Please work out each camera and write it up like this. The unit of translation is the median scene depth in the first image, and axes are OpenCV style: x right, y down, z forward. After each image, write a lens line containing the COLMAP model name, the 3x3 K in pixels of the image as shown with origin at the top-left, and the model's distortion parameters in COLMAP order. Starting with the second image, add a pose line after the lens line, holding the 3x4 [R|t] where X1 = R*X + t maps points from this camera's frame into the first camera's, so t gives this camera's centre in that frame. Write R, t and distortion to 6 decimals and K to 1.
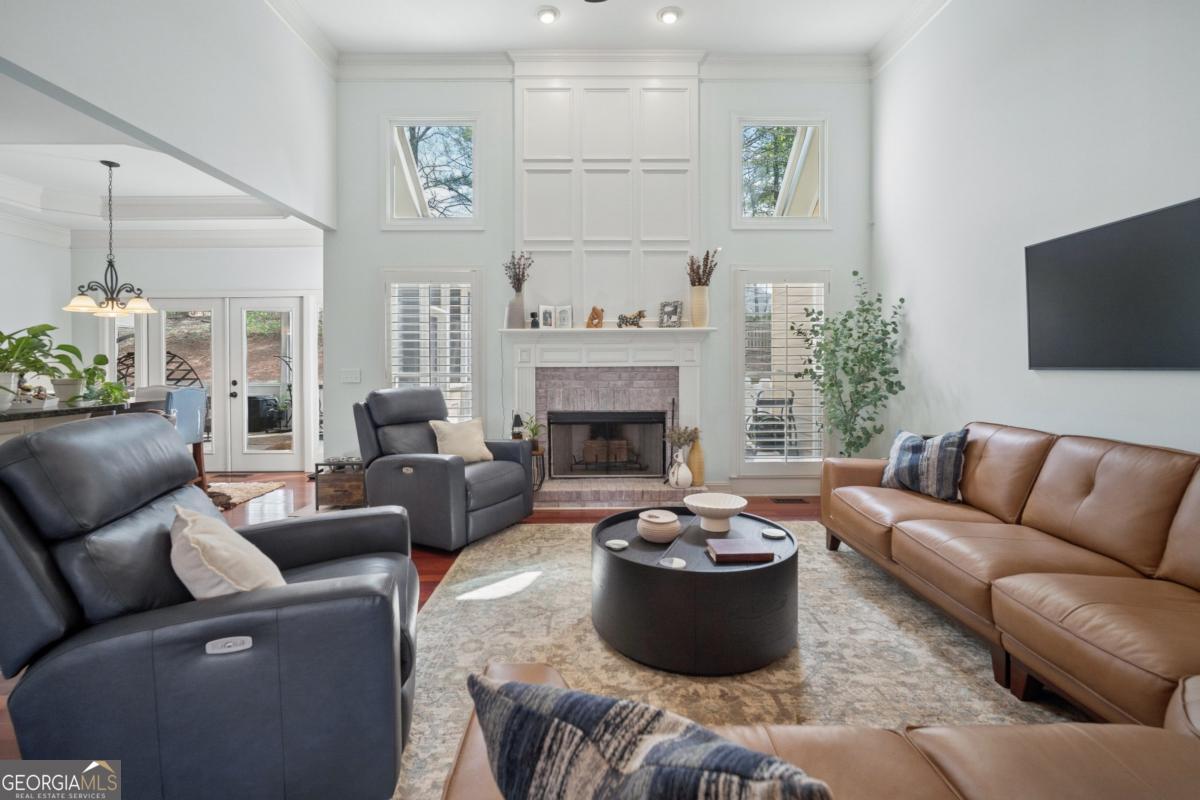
lens RADIAL K [[530.8, 0, 598.8], [0, 530.8, 371.5], [0, 0, 1]] dist [-0.013941, 0.000193]
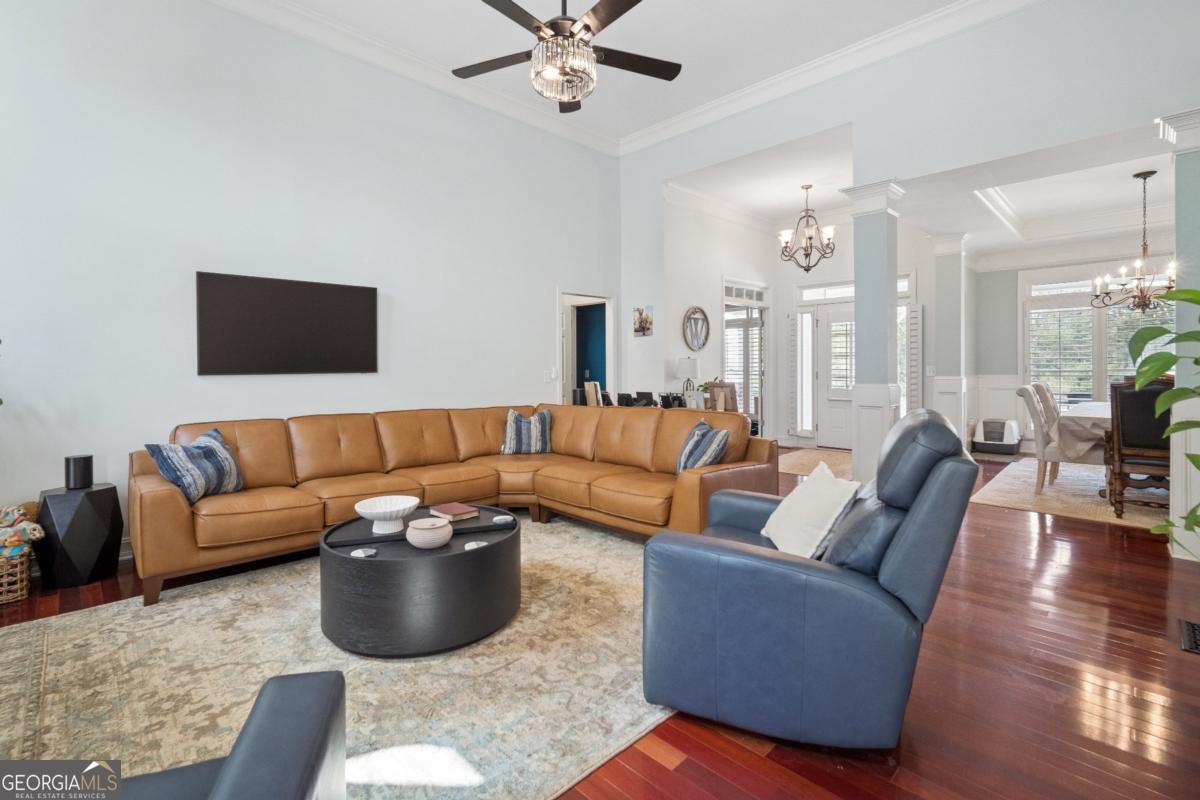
lens RADIAL K [[543.3, 0, 581.1], [0, 543.3, 377.8], [0, 0, 1]] dist [-0.009848, 0.000063]
pose [[-0.682668, -0.006794, 0.730697, -0.437157], [0.017687, 0.999510, 0.025818, -0.009823], [-0.730514, 0.030549, -0.682214, 0.790698]]
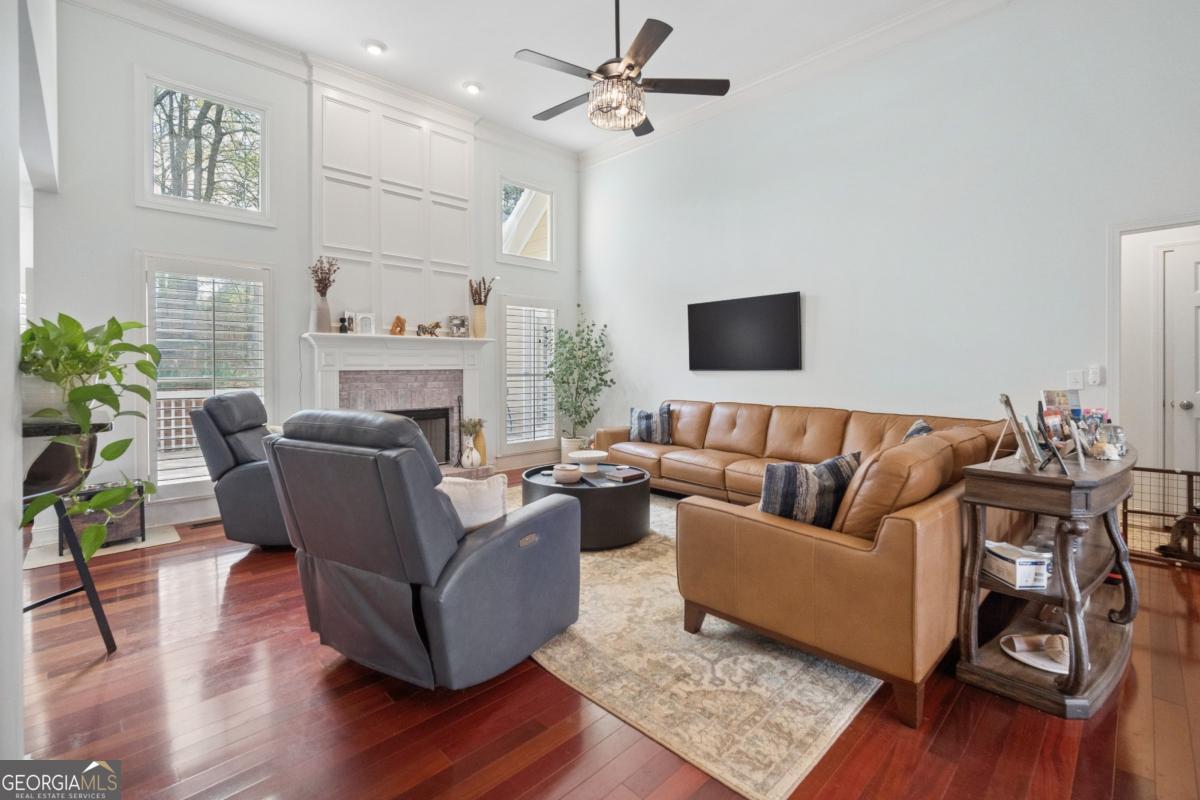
lens RADIAL K [[530.8, 0, 598.8], [0, 530.8, 371.5], [0, 0, 1]] dist [-0.013941, 0.000193]
pose [[0.726117, -0.003939, 0.687560, -0.464782], [0.009666, 0.999943, -0.004479, 0.003241], [-0.687503, 0.009898, 0.726114, -0.093852]]
